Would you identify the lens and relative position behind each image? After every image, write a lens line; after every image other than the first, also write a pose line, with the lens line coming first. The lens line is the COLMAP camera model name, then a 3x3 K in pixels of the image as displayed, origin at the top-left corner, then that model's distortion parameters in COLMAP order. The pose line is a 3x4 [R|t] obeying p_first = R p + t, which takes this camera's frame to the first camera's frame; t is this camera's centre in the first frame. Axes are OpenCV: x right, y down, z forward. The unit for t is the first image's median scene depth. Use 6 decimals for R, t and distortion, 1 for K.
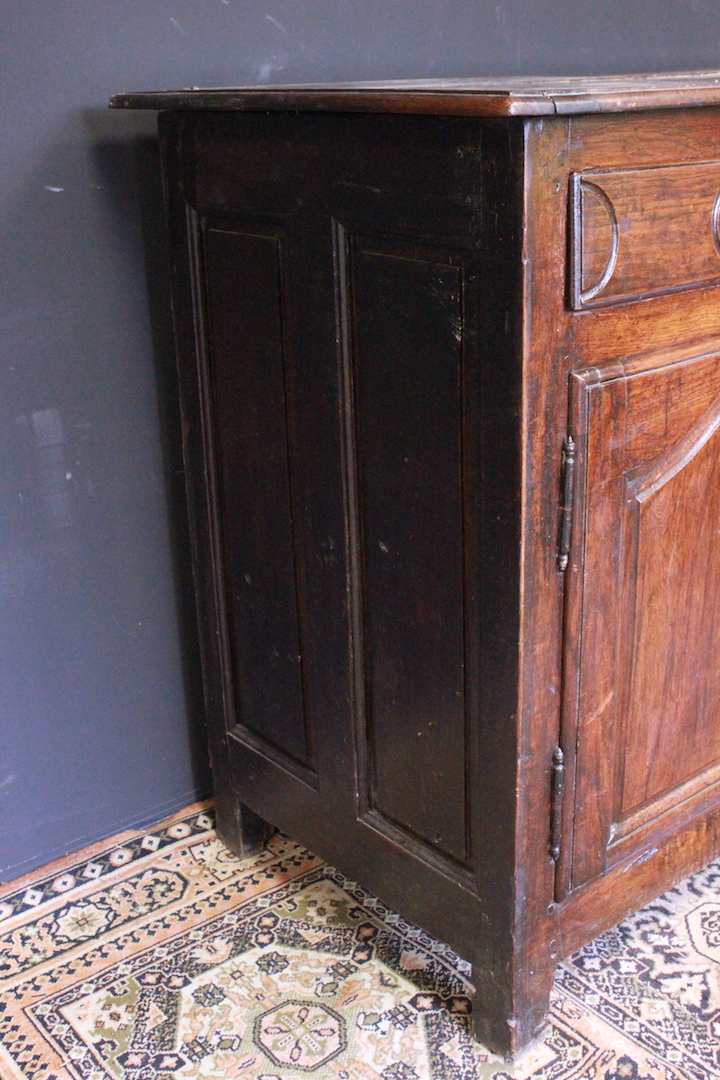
lens RADIAL K [[1269.5, 0, 359.9], [0, 1269.5, 529.3], [0, 0, 1]] dist [-0.037924, 0.000000]
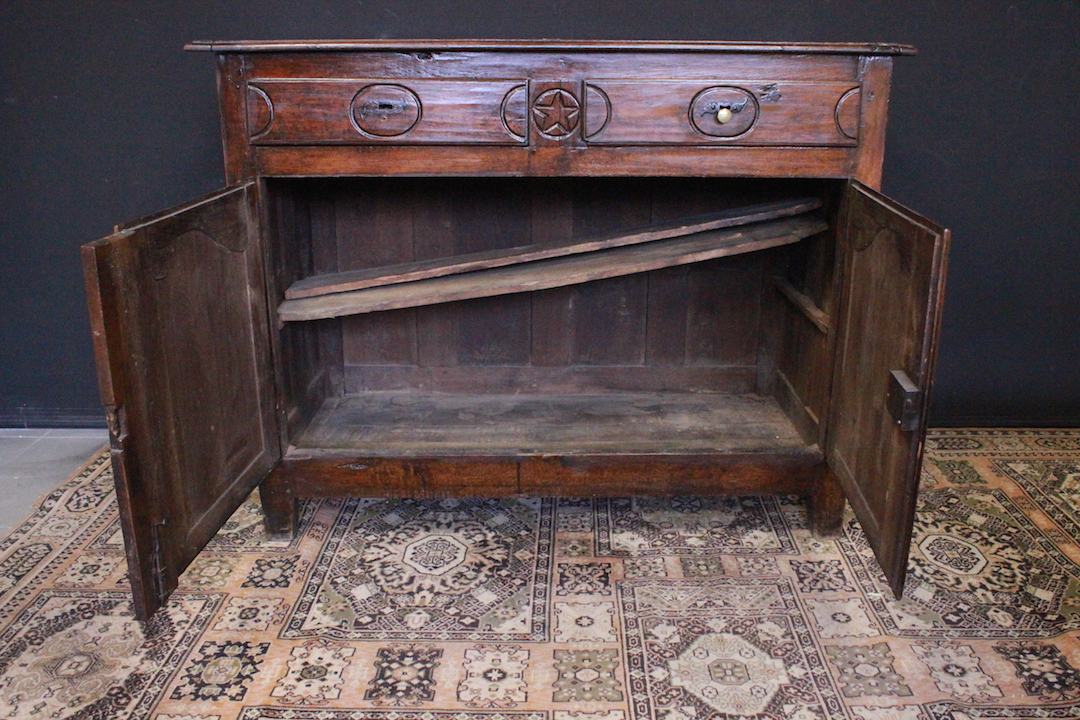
lens RADIAL K [[970.4, 0, 546.4], [0, 970.4, 367.1], [0, 0, 1]] dist [-0.103863, 0.041492]
pose [[0.765351, 0.223308, -0.603631, 1.375647], [-0.243781, 0.968580, 0.049225, -0.011057], [0.595658, 0.109479, 0.795743, 0.060081]]
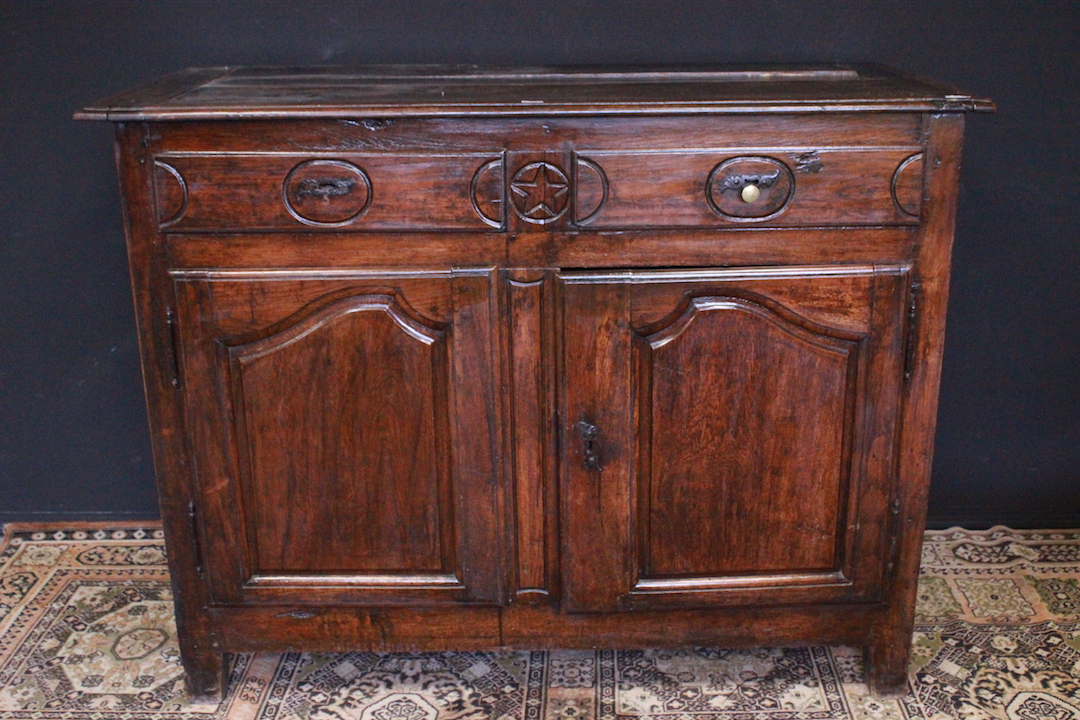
lens RADIAL K [[1269.5, 0, 535.9], [0, 1269.5, 364.4], [0, 0, 1]] dist [-0.037924, 0.000000]
pose [[0.755970, 0.226580, -0.614142, 1.408511], [-0.234292, 0.969689, 0.069355, -0.204929], [0.611241, 0.091459, 0.786142, -0.003183]]
